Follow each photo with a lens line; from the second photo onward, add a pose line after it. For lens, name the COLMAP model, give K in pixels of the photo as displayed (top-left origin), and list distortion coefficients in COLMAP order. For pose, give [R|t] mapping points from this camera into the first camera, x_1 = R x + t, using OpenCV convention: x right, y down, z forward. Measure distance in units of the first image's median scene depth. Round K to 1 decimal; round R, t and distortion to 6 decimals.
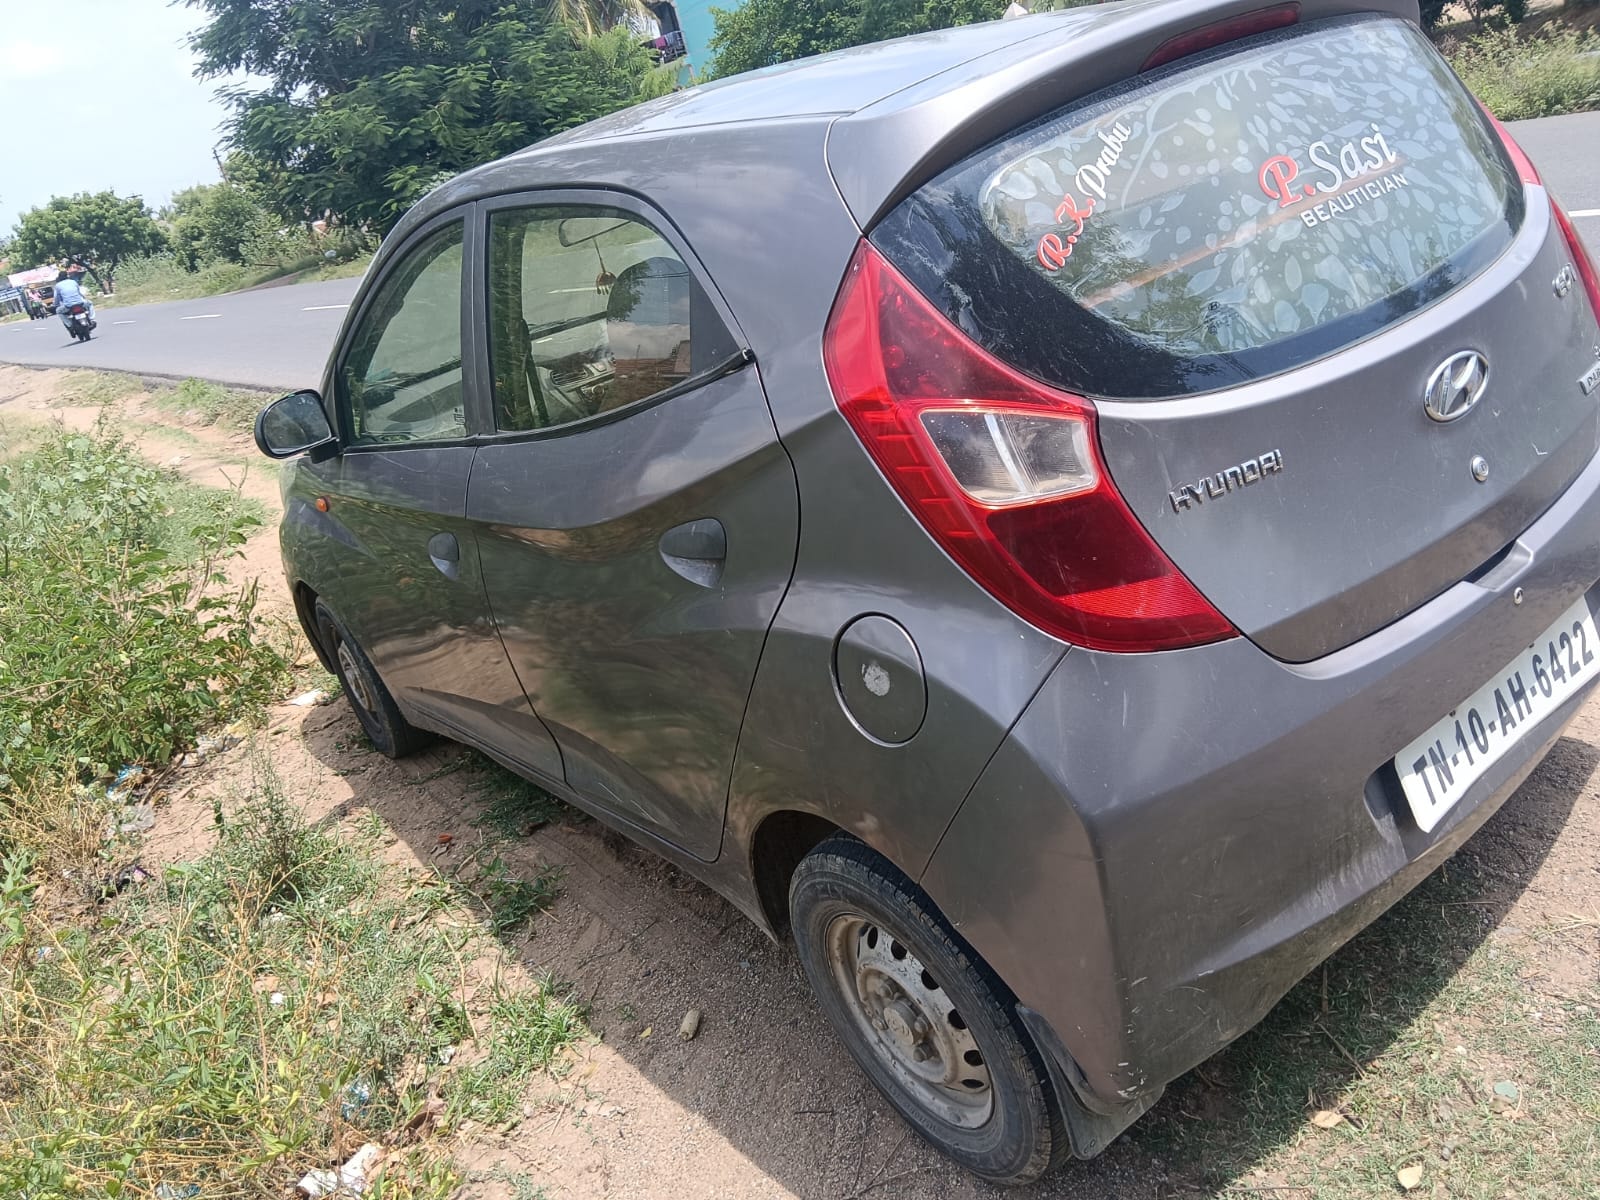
lens RADIAL K [[1265.7, 0, 801.1], [0, 1265.7, 601.9], [0, 0, 1]] dist [-0.019487, -0.035237]
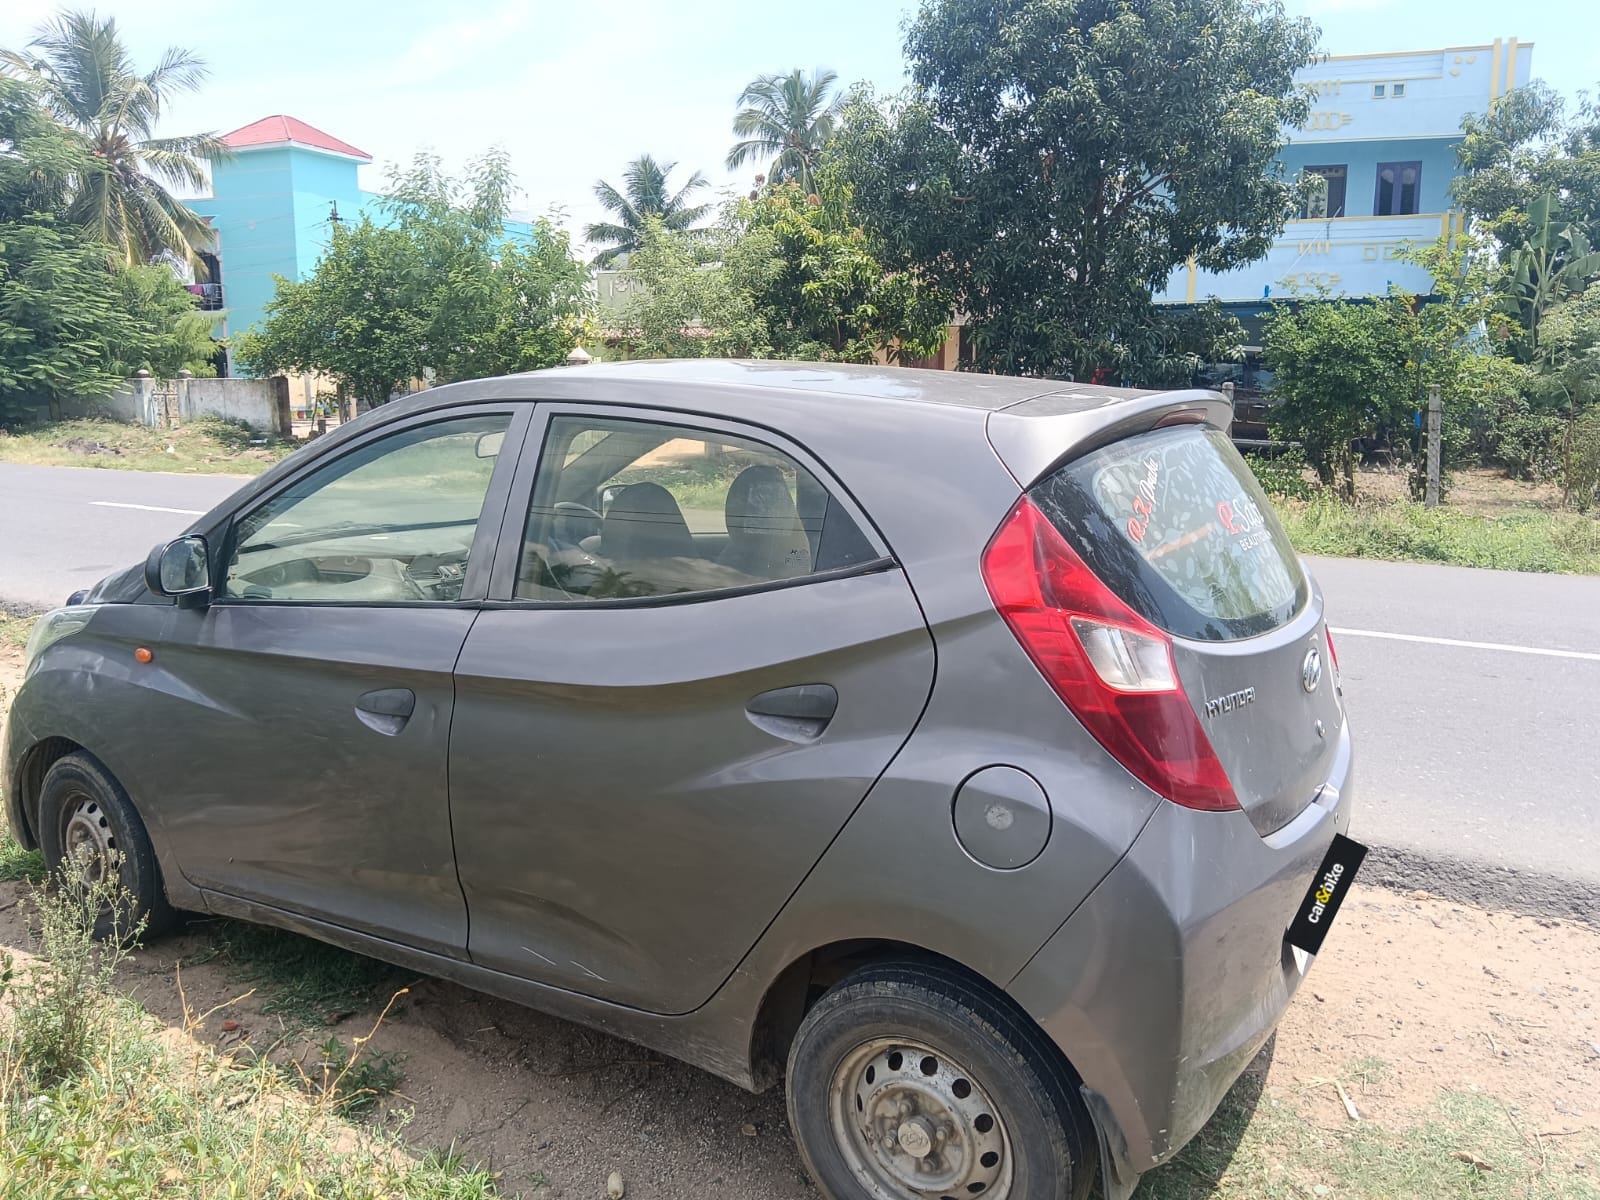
lens RADIAL K [[1265.7, 0, 801.7], [0, 1265.7, 604.2], [0, 0, 1]] dist [-0.019487, -0.035237]
pose [[0.904335, 0.180713, 0.386680, -0.548836], [-0.079848, 0.961582, -0.262648, 0.171982], [-0.419289, 0.206646, 0.884022, -0.086050]]
